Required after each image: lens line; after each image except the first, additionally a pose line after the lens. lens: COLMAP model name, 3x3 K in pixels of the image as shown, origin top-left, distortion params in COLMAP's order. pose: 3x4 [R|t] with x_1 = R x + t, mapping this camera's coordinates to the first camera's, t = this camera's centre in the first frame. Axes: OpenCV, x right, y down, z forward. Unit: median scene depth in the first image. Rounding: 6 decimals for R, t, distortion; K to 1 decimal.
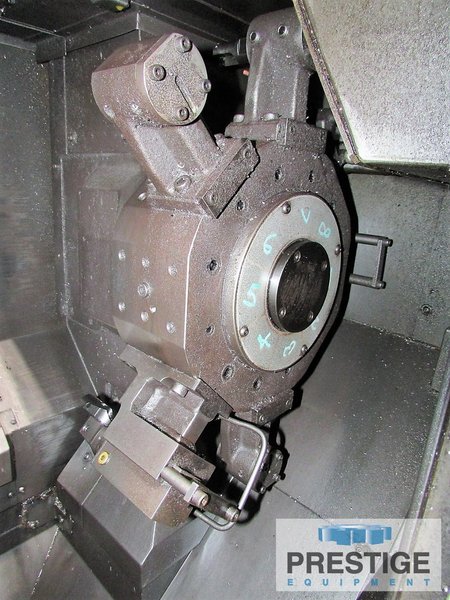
lens RADIAL K [[421.6, 0, 225.0], [0, 421.6, 300.0], [0, 0, 1]] dist [-0.026722, -0.000936]
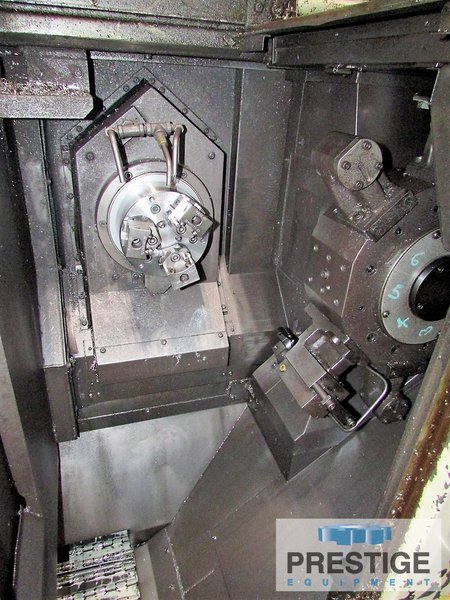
lens RADIAL K [[428.7, 0, 224.8], [0, 428.7, 284.5], [0, 0, 1]] dist [-0.008787, -0.001339]
pose [[0.874572, 0.202947, -0.440382, 0.179017], [-0.139796, 0.975167, 0.171773, -0.193211], [0.464307, -0.088664, 0.881225, -0.543514]]
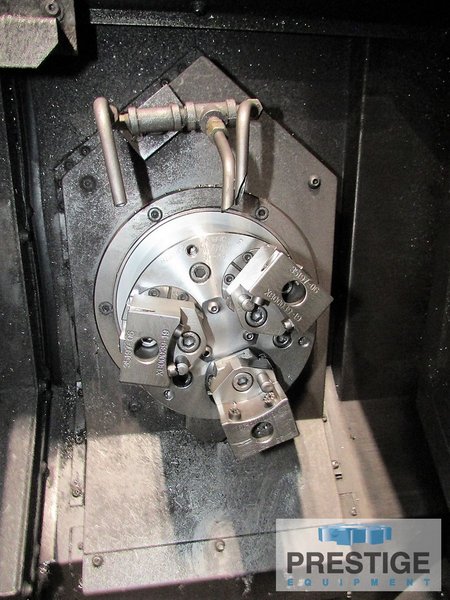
lens RADIAL K [[421.6, 0, 225.0], [0, 421.6, 300.0], [0, 0, 1]] dist [-0.026722, -0.000936]
pose [[0.779730, 0.102268, -0.617708, -0.357934], [-0.129028, 0.991640, 0.001305, -0.112133], [0.612677, 0.078684, 0.786407, 0.283042]]
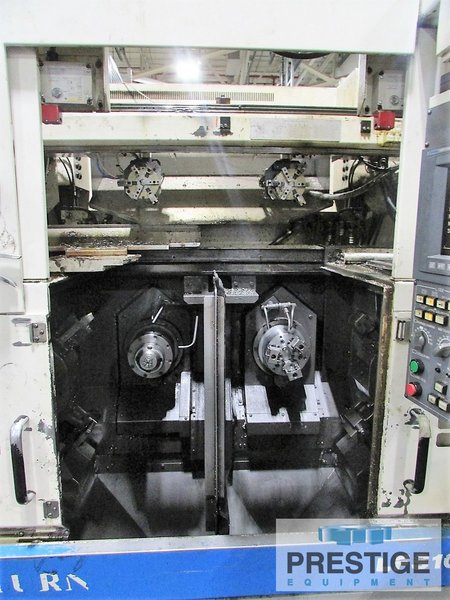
lens RADIAL K [[426.2, 0, 225.0], [0, 426.2, 300.0], [0, 0, 1]] dist [0.028242, -0.000528]
pose [[0.717870, 0.059799, -0.693604, 1.235975], [-0.163849, 0.982830, -0.084847, -0.117208], [0.676621, 0.174555, 0.715342, -2.078303]]
